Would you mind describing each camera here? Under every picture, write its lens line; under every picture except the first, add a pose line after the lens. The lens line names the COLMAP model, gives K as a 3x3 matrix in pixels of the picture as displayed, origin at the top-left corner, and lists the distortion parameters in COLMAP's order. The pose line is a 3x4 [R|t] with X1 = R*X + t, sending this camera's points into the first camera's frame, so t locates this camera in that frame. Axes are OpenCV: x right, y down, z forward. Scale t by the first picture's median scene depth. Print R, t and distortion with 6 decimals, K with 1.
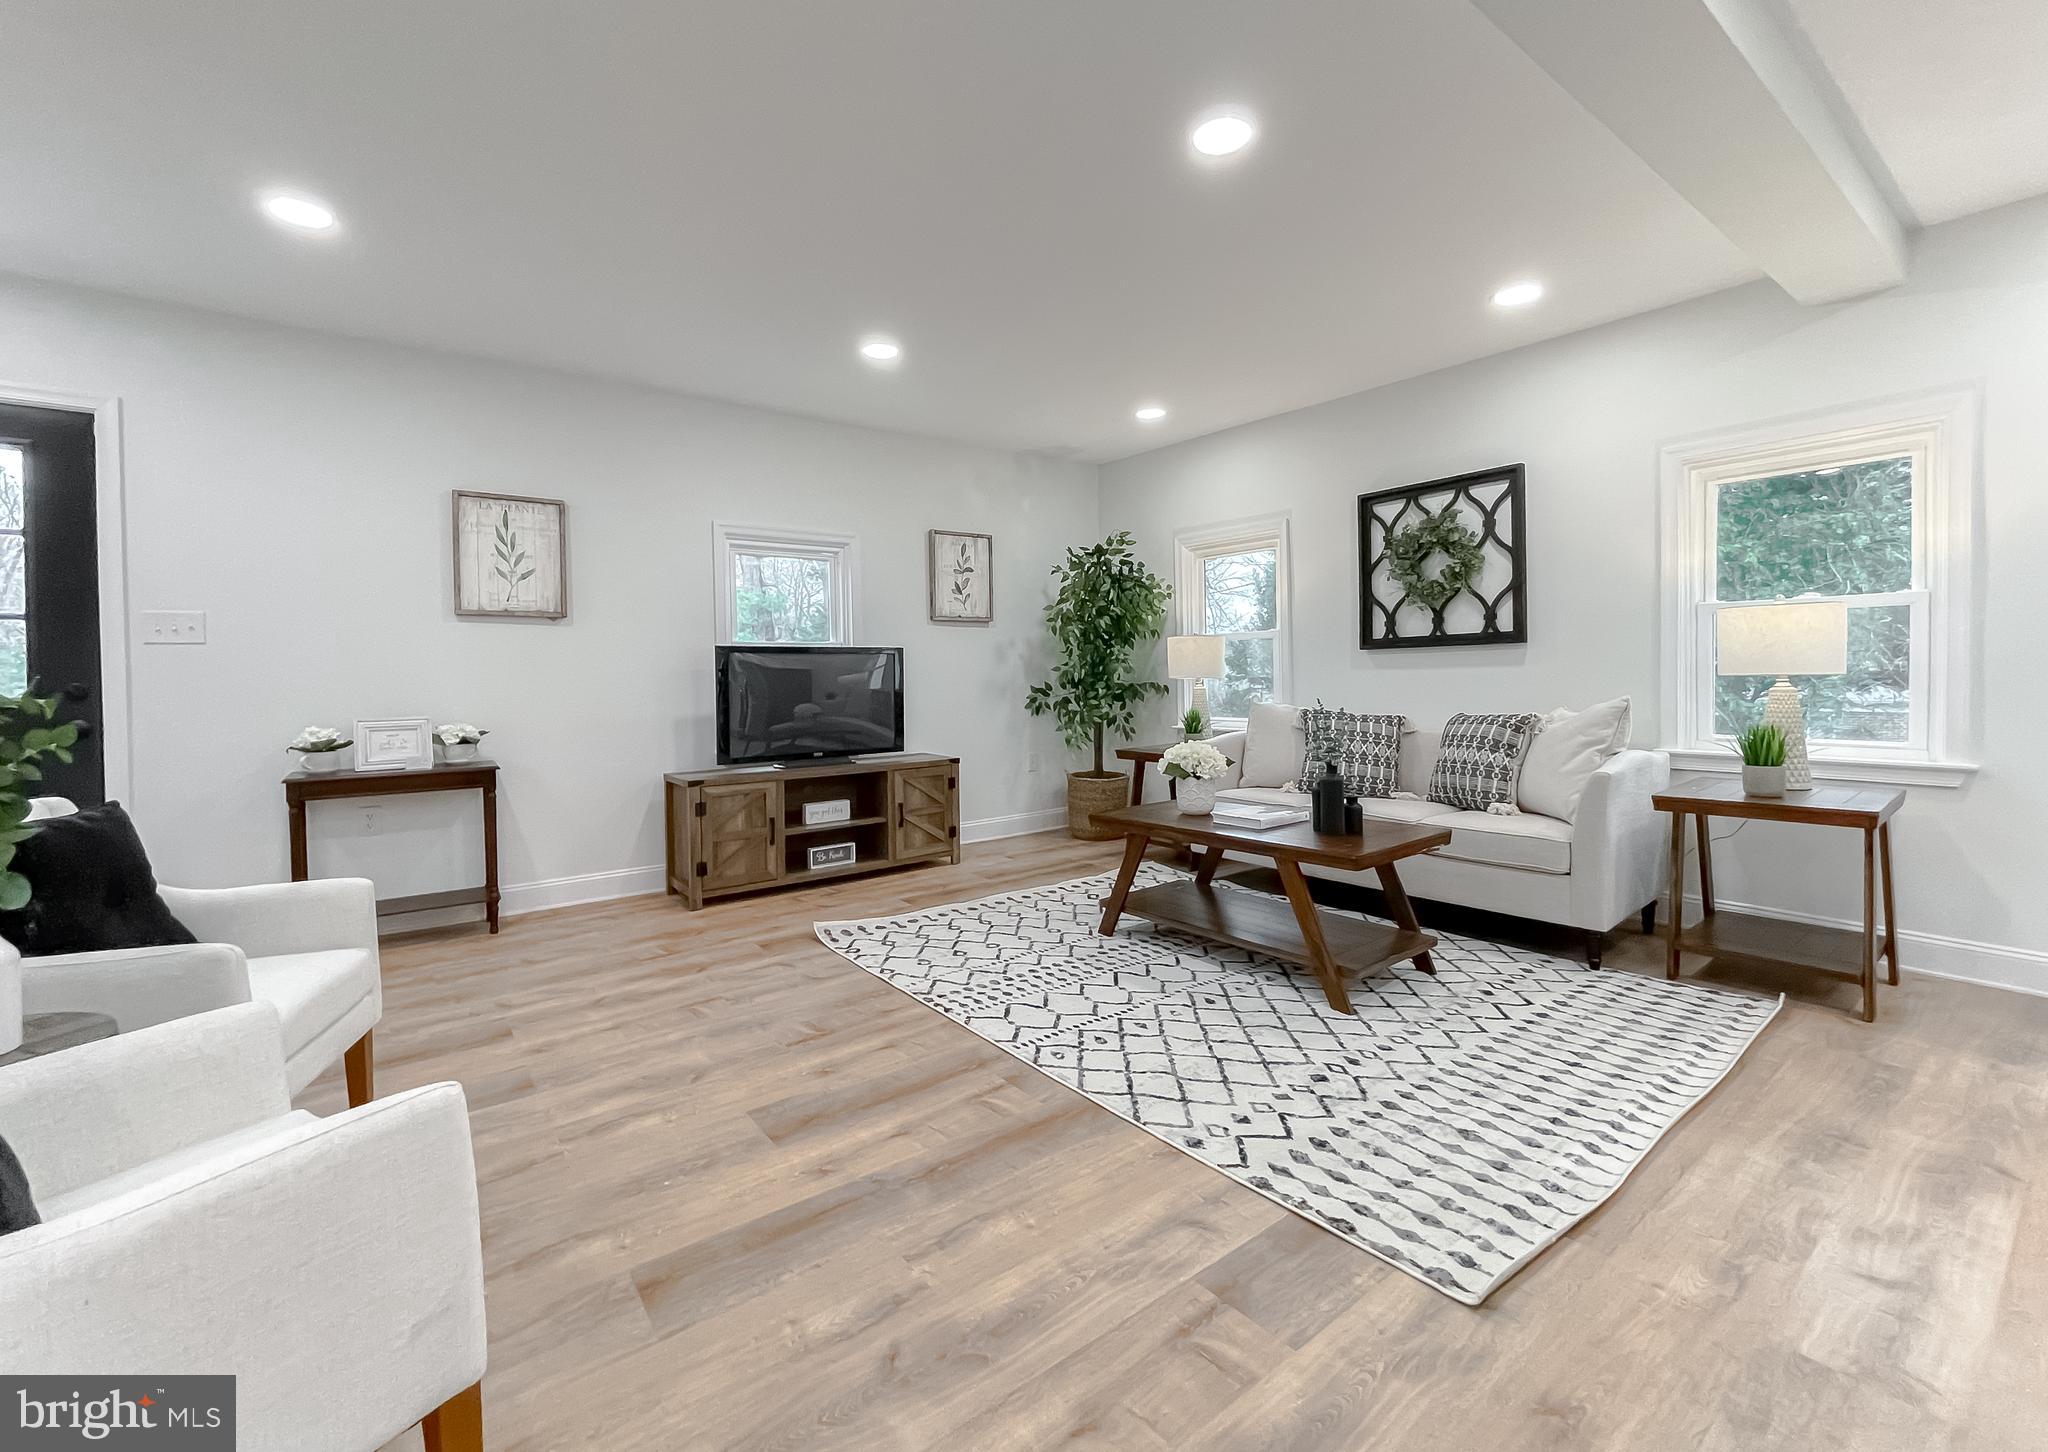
lens RADIAL K [[859.9, 0, 1014.9], [0, 859.9, 692.5], [0, 0, 1]] dist [-0.001585, -0.000241]
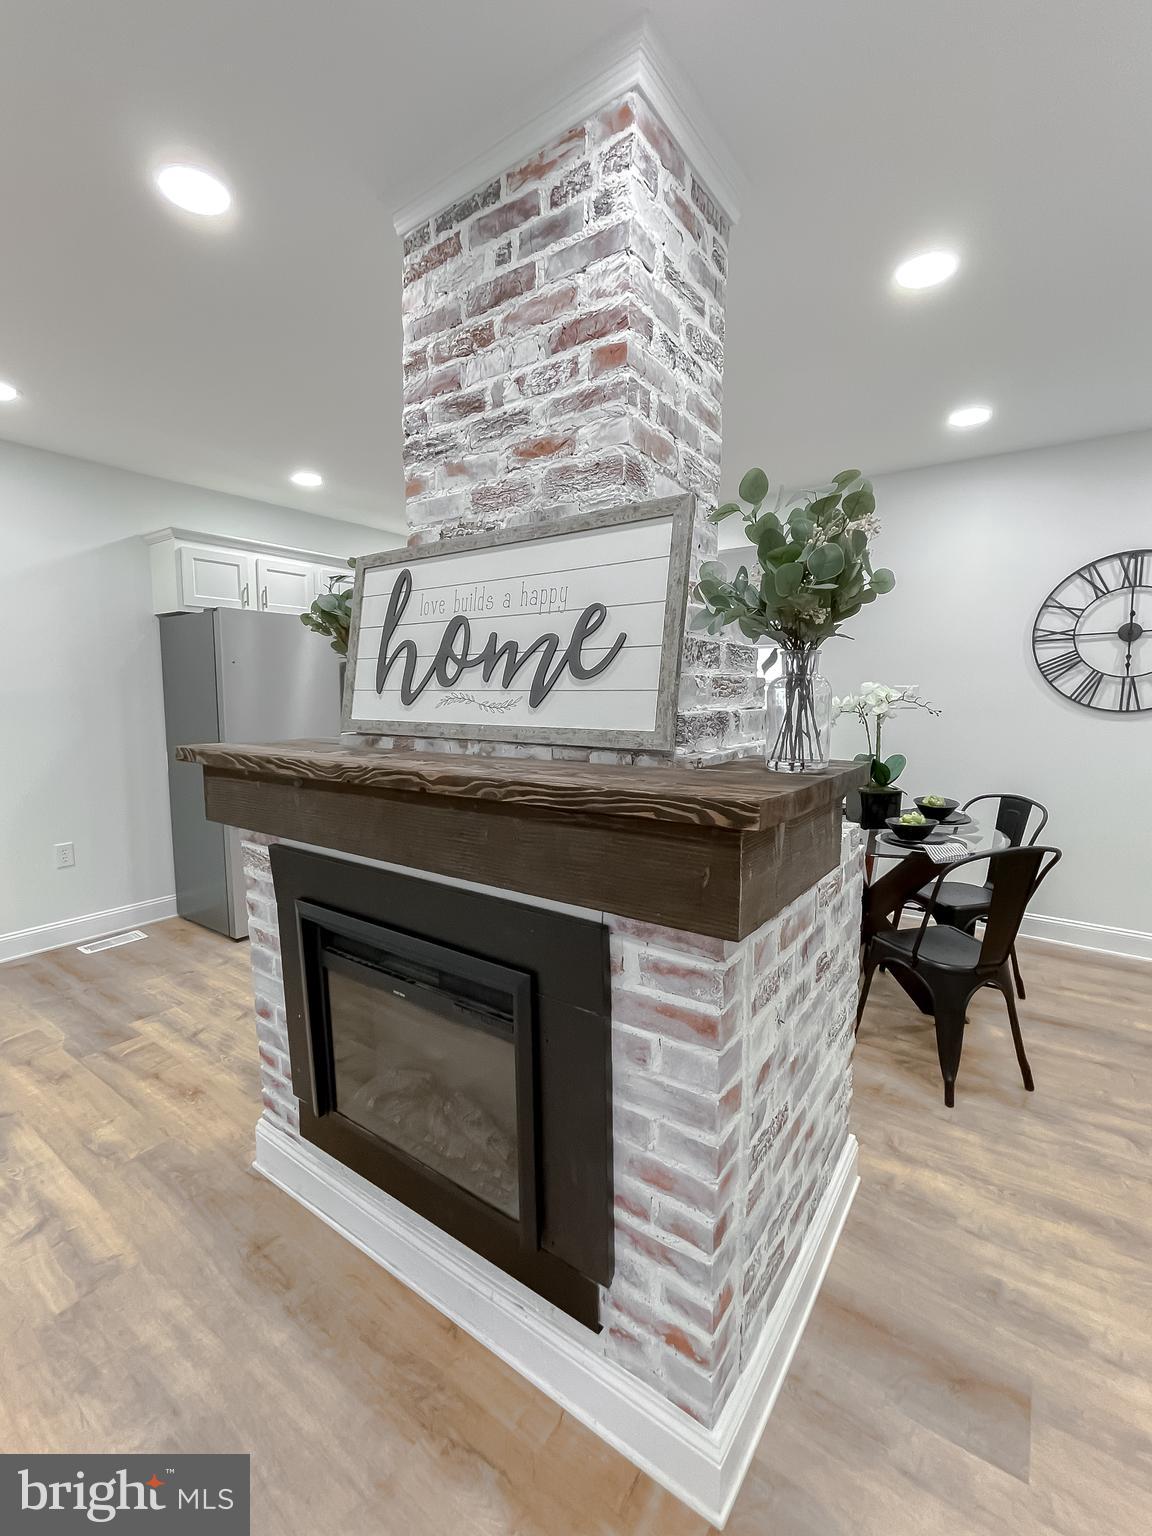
lens RADIAL K [[662.2, 0, 570.4], [0, 662.2, 761.8], [0, 0, 1]] dist [-0.001406, -0.000158]
pose [[-0.299326, -0.084342, 0.950416, -0.101999], [0.026465, 0.994968, 0.096630, -0.075191], [-0.953784, 0.054077, -0.295588, 0.179769]]
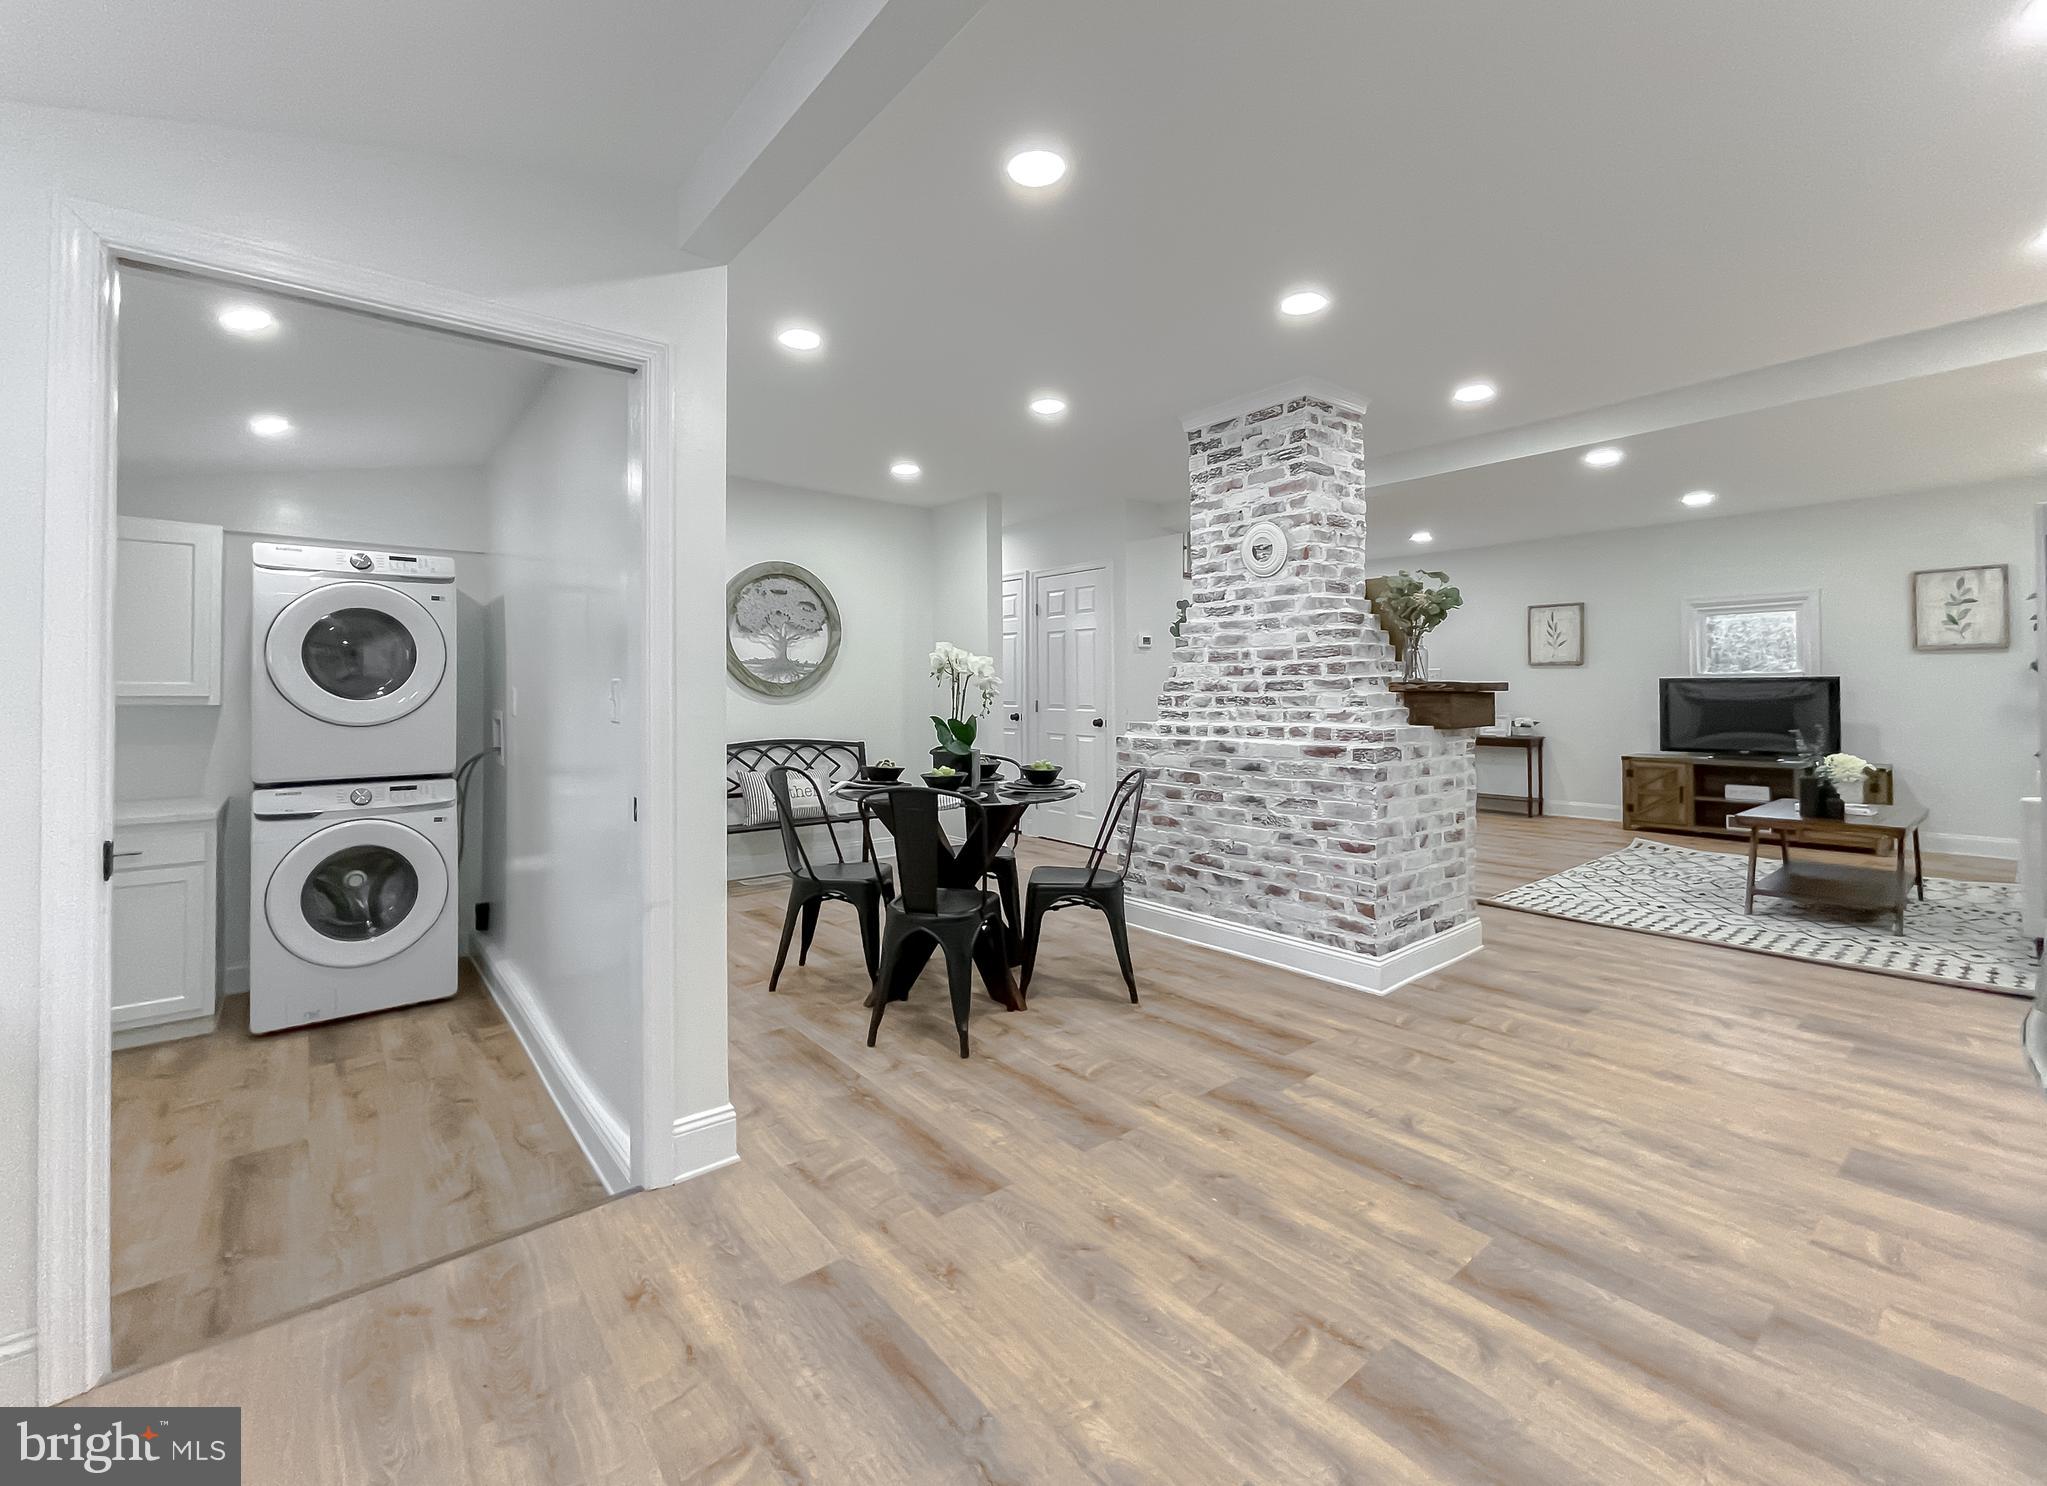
lens RADIAL K [[860.7, 0, 996.4], [0, 860.7, 685.4], [0, 0, 1]] dist [-0.002044, -0.000332]
pose [[0.019718, 0.009205, -0.999763, 1.518763], [-0.014319, 0.999858, 0.008924, -0.044921], [0.999703, 0.014140, 0.019847, -0.359232]]
